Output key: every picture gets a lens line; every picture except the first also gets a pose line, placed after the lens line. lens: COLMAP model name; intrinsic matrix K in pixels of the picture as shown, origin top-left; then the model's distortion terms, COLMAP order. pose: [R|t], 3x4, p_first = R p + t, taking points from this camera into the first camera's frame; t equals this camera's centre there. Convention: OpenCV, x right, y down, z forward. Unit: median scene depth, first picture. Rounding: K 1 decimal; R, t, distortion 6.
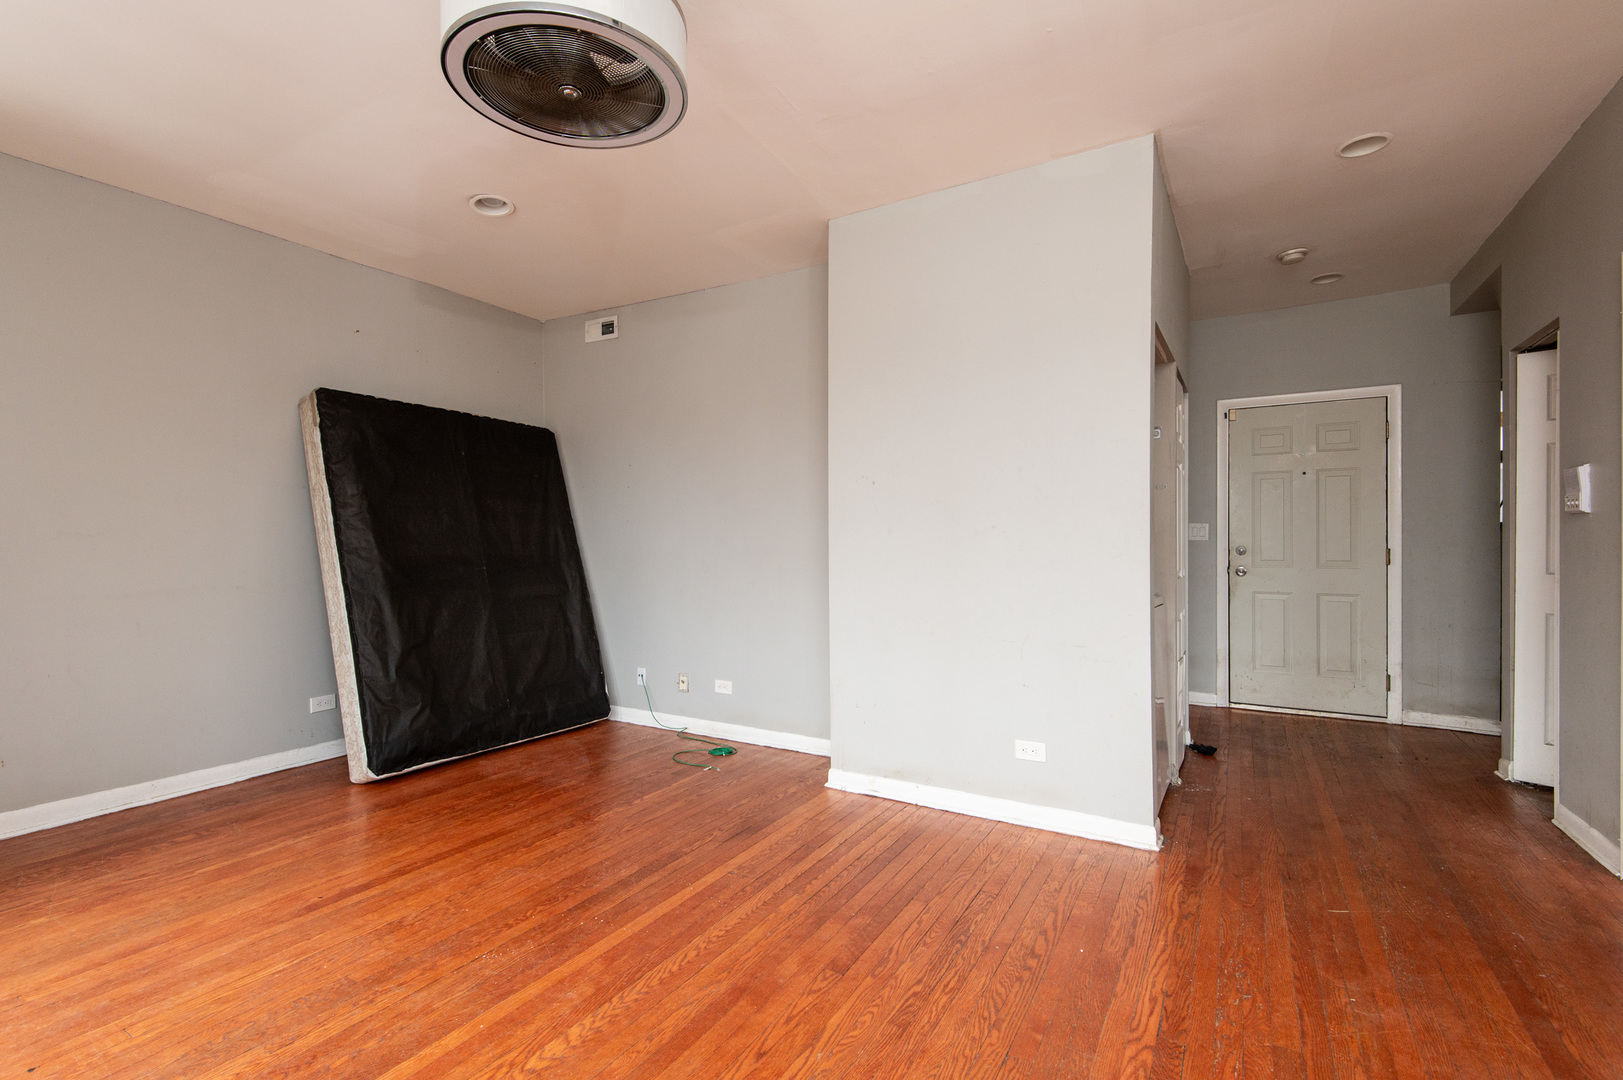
lens RADIAL K [[723.1, 0, 811.5], [0, 723.1, 540.0], [0, 0, 1]] dist [-0.002421, -0.000764]
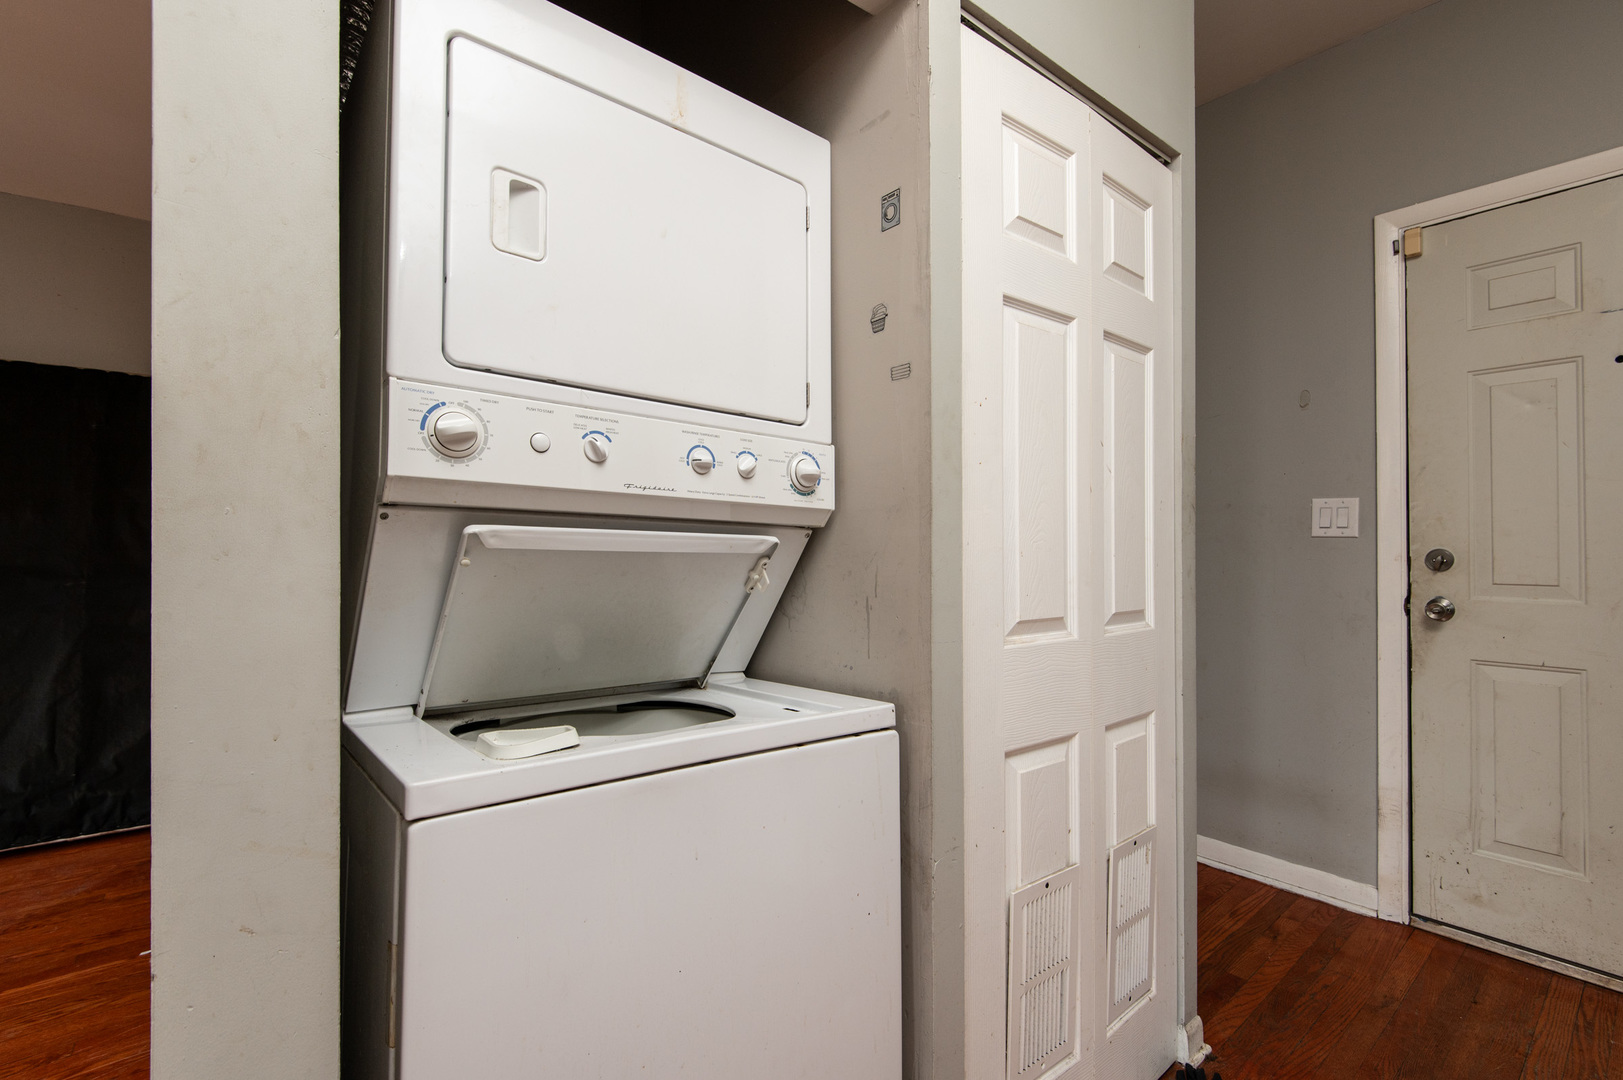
lens RADIAL K [[723.1, 0, 811.5], [0, 723.1, 540.0], [0, 0, 1]] dist [-0.002421, -0.000764]
pose [[0.941607, -0.005636, -0.336668, 0.390559], [0.005437, 0.999984, -0.001534, 0.001521], [0.336671, -0.000386, 0.941622, 0.479962]]
